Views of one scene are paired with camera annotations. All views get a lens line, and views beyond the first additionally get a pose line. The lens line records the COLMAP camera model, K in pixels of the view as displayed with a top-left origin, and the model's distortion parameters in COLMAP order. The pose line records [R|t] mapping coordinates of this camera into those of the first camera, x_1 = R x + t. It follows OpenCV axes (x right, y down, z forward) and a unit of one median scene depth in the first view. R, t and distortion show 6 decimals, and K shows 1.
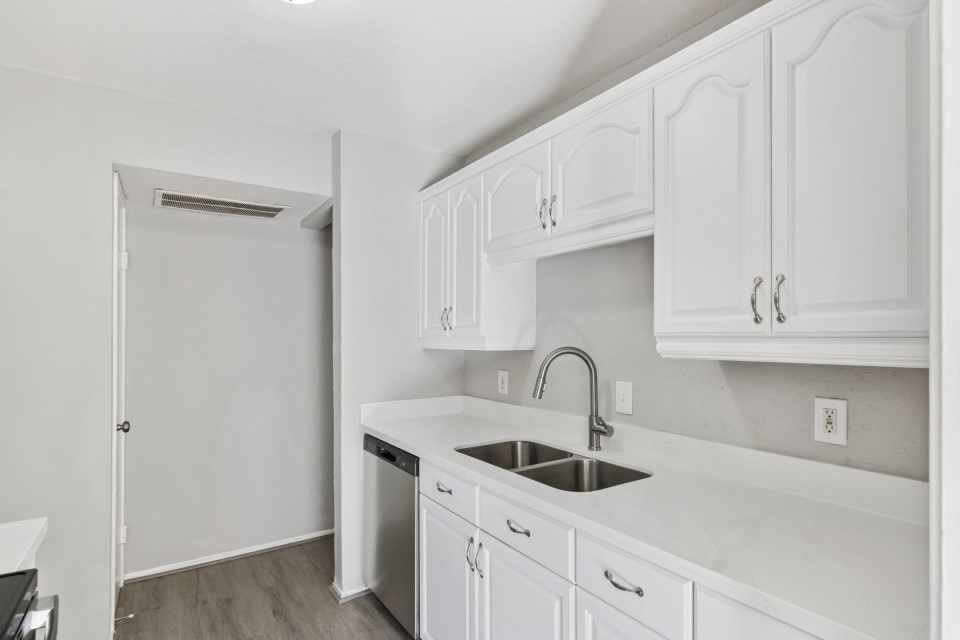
lens RADIAL K [[500.8, 0, 481.3], [0, 500.8, 332.7], [0, 0, 1]] dist [0.002155, 0.000631]
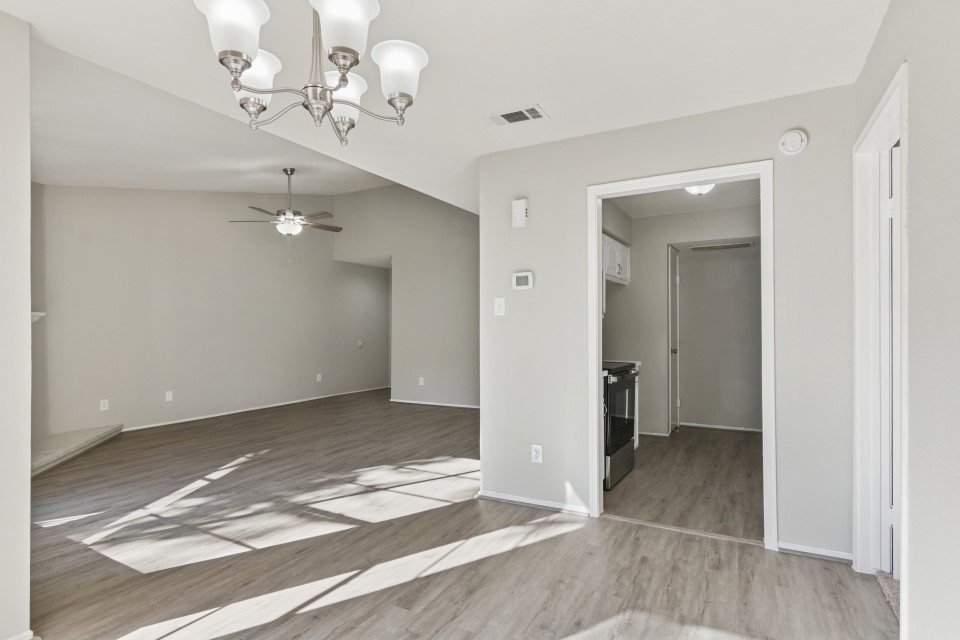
lens RADIAL K [[504.1, 0, 477.2], [0, 504.1, 324.2], [0, 0, 1]] dist [0.002372, 0.000119]
pose [[0.443655, -0.002886, -0.896193, 0.945793], [0.005838, 0.999983, -0.000331, 0.051456], [0.896179, -0.005085, 0.443664, -0.835339]]
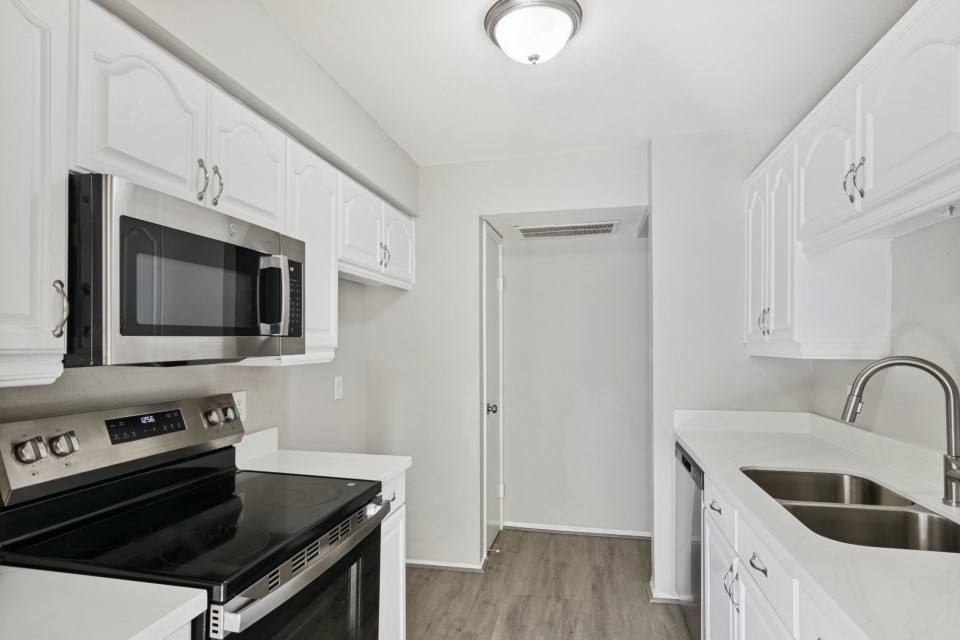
lens RADIAL K [[508.6, 0, 476.8], [0, 508.6, 342.2], [0, 0, 1]] dist [-0.001473, -0.000338]
pose [[0.688542, 0.001010, -0.725196, 0.228786], [0.005423, 0.999964, 0.006541, -0.000161], [0.725177, -0.008437, 0.688511, 0.030594]]
